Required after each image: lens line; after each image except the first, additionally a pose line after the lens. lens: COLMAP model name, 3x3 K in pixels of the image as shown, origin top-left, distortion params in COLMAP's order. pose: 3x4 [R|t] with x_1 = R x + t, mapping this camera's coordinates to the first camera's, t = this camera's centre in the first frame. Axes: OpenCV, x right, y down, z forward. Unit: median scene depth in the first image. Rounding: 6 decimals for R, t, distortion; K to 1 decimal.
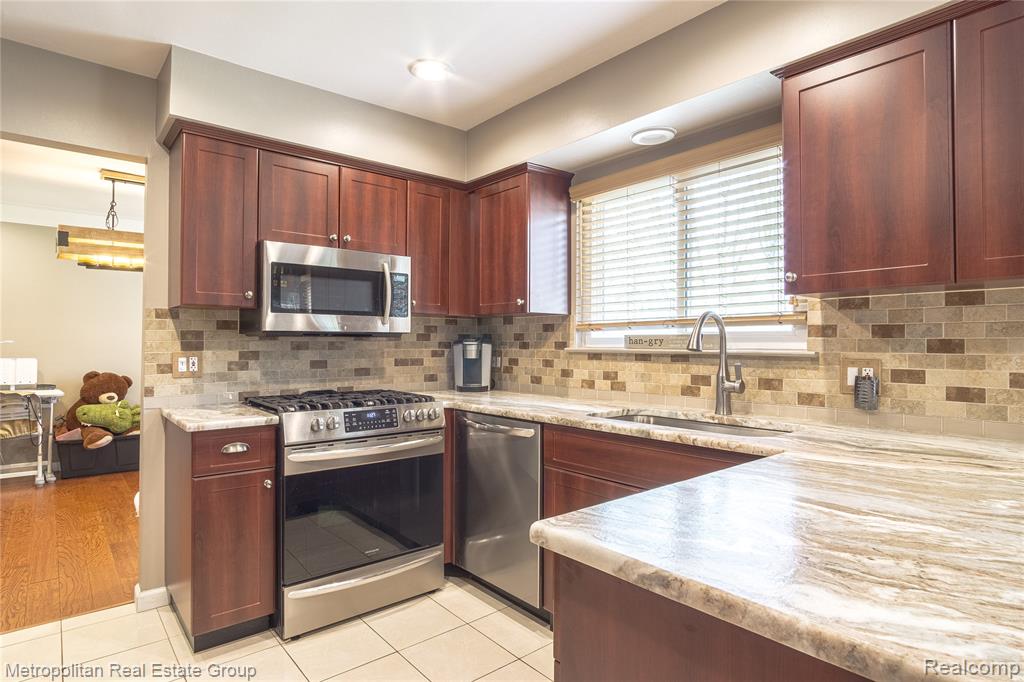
lens RADIAL K [[552.1, 0, 512.0], [0, 552.1, 341.0], [0, 0, 1]] dist [-0.012574, 0.000316]
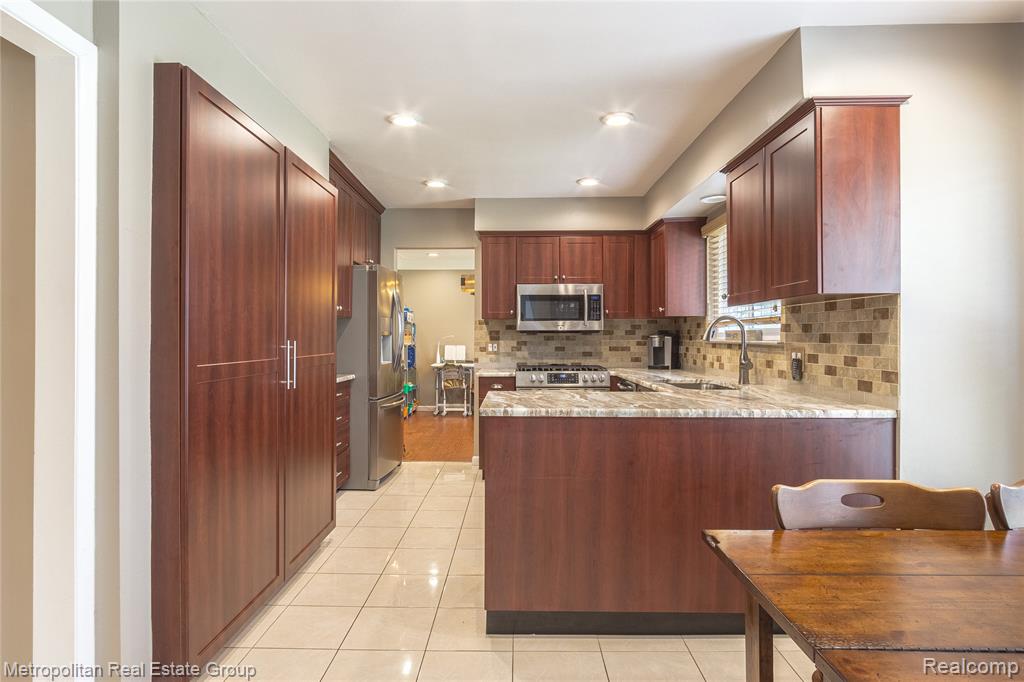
lens RADIAL K [[552.1, 0, 512.0], [0, 552.1, 341.0], [0, 0, 1]] dist [-0.012574, 0.000316]
pose [[0.759335, 0.003485, -0.650691, 0.710756], [0.005040, 0.999924, 0.011238, -0.002757], [0.650681, -0.011813, 0.759260, -0.440089]]
